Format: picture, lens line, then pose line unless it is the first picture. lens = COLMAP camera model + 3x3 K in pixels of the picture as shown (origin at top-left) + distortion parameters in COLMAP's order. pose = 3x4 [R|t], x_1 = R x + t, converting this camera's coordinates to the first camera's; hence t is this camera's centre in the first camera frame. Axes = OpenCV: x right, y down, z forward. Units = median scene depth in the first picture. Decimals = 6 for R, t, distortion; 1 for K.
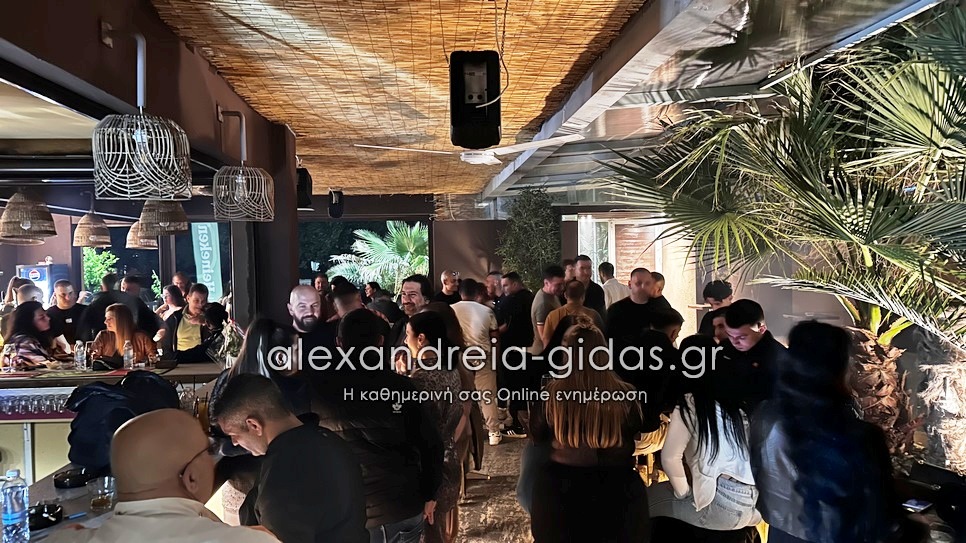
lens RADIAL K [[673.7, 0, 483.0], [0, 673.7, 271.5], [0, 0, 1]] dist [0.119277, -0.176459]
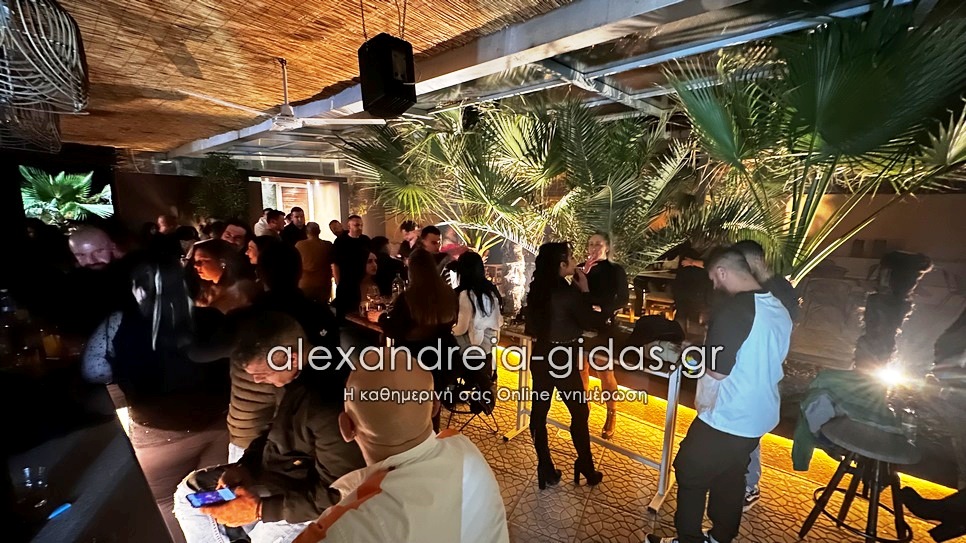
lens RADIAL K [[384.9, 0, 483.0], [0, 384.9, 271.5], [0, 0, 1]] dist [0.000110, -0.000150]
pose [[0.713591, -0.079790, 0.696004, -0.222660], [-0.012099, 0.991941, 0.126120, 0.009388], [-0.700458, -0.098419, 0.706875, 0.170528]]
